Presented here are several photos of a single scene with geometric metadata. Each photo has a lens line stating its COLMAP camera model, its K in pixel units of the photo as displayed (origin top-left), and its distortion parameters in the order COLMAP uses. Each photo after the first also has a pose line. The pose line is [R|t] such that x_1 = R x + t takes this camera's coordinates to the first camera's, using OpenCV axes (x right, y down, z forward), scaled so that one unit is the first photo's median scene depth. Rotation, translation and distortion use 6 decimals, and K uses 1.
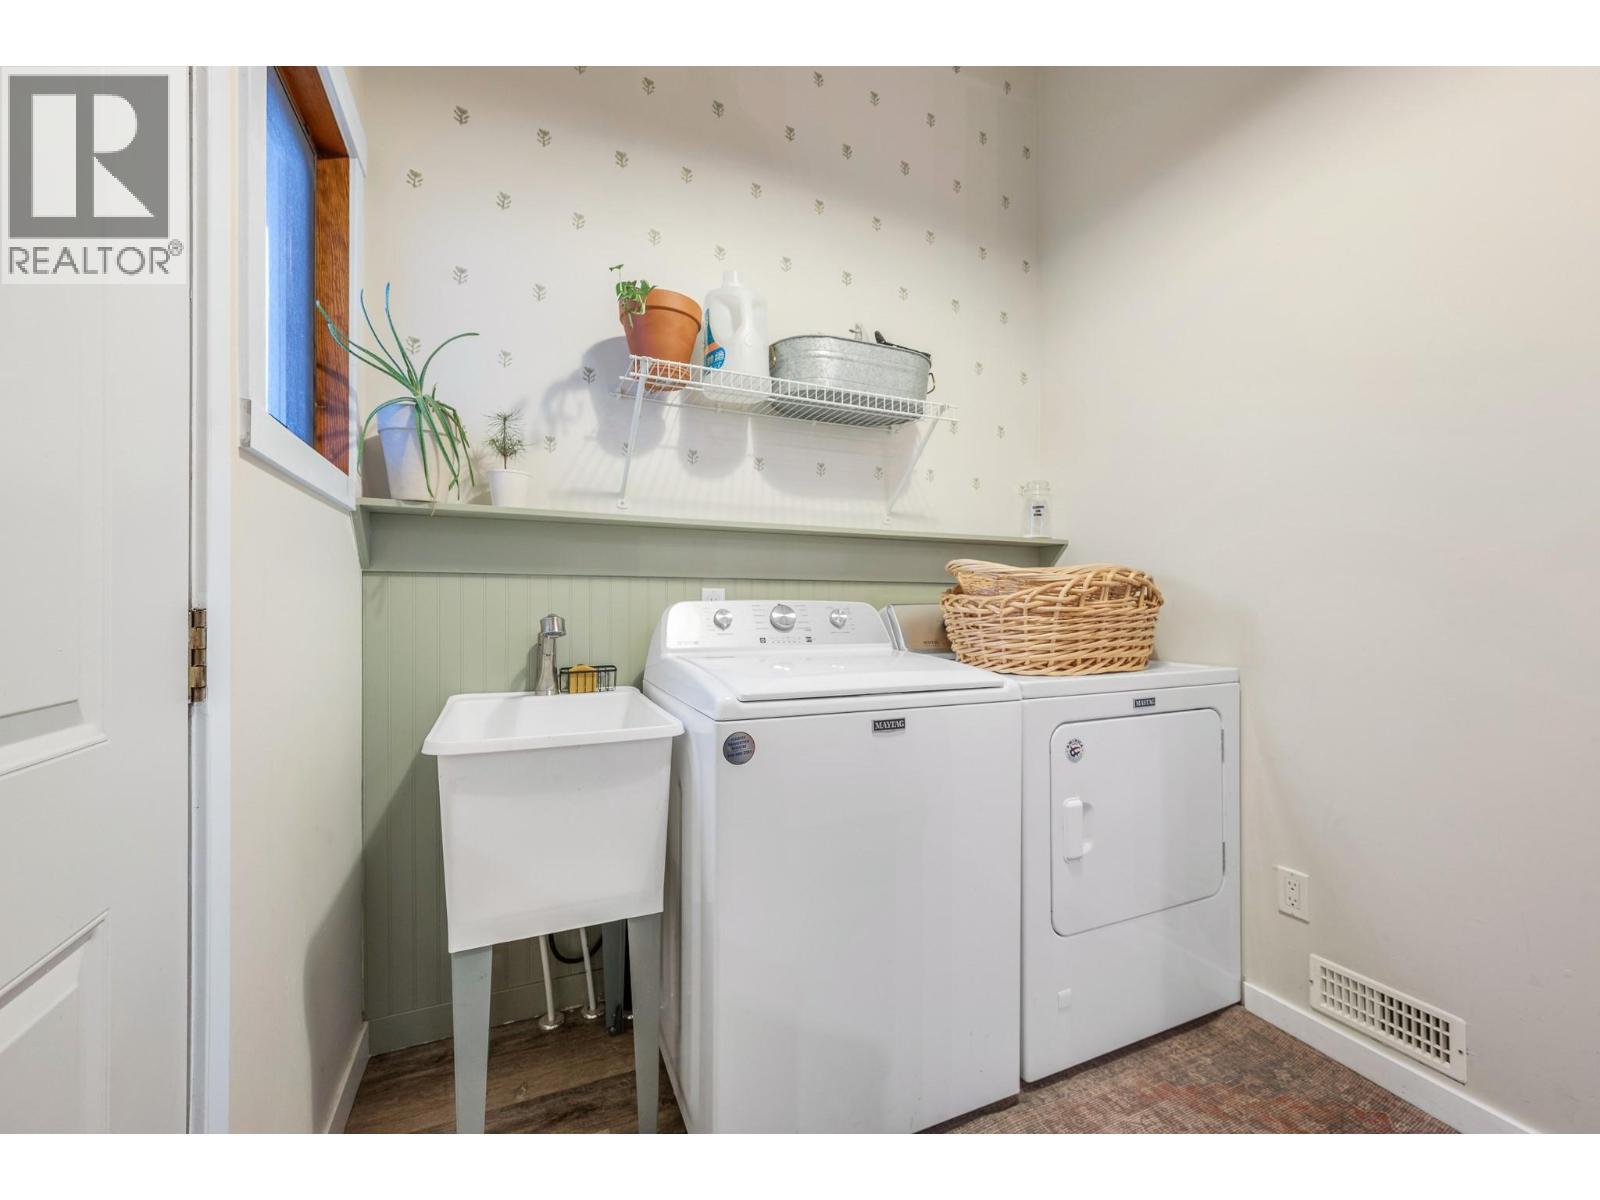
lens RADIAL K [[636.3, 0, 800.0], [0, 636.3, 600.0], [0, 0, 1]] dist [-0.000219, -0.000166]
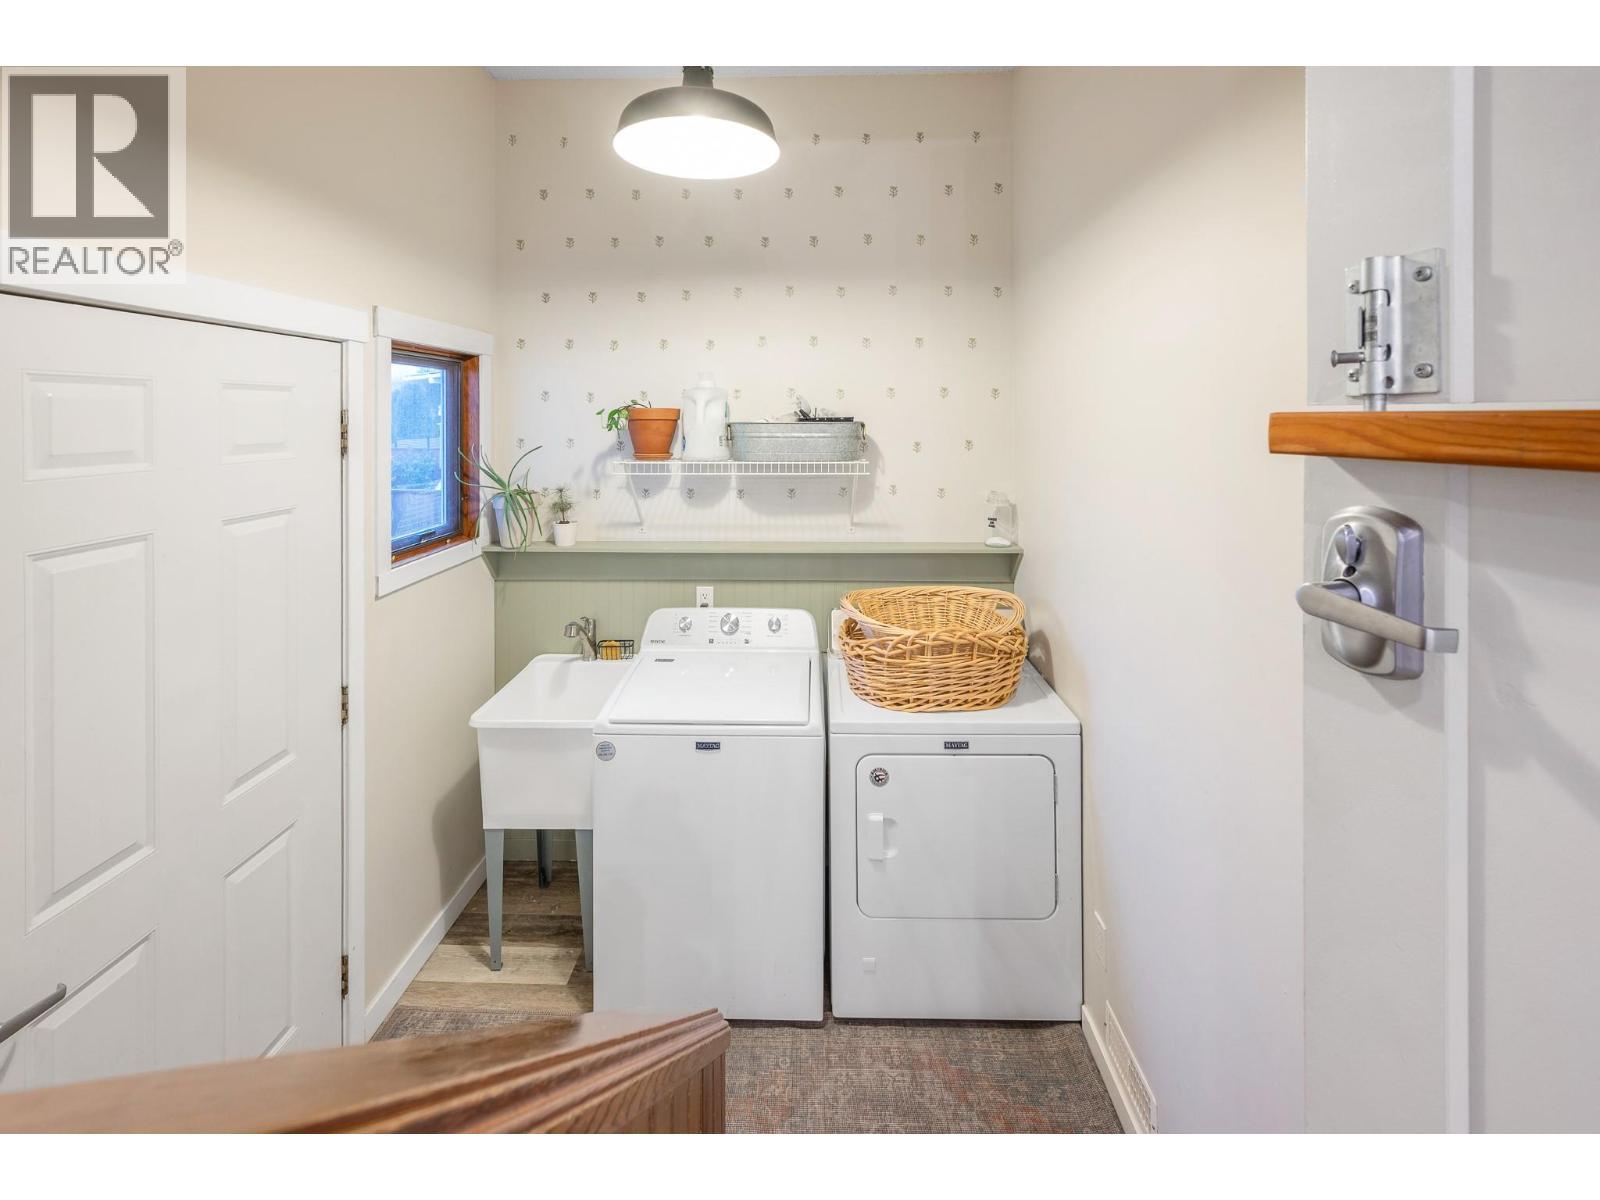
lens RADIAL K [[662.2, 0, 809.0], [0, 662.2, 415.6], [0, 0, 1]] dist [0.000969, 0.000292]
pose [[0.910913, -0.000674, -0.412599, 0.808471], [0.002060, 0.999994, 0.002915, -0.478344], [0.412594, -0.003505, 0.910908, -0.277781]]
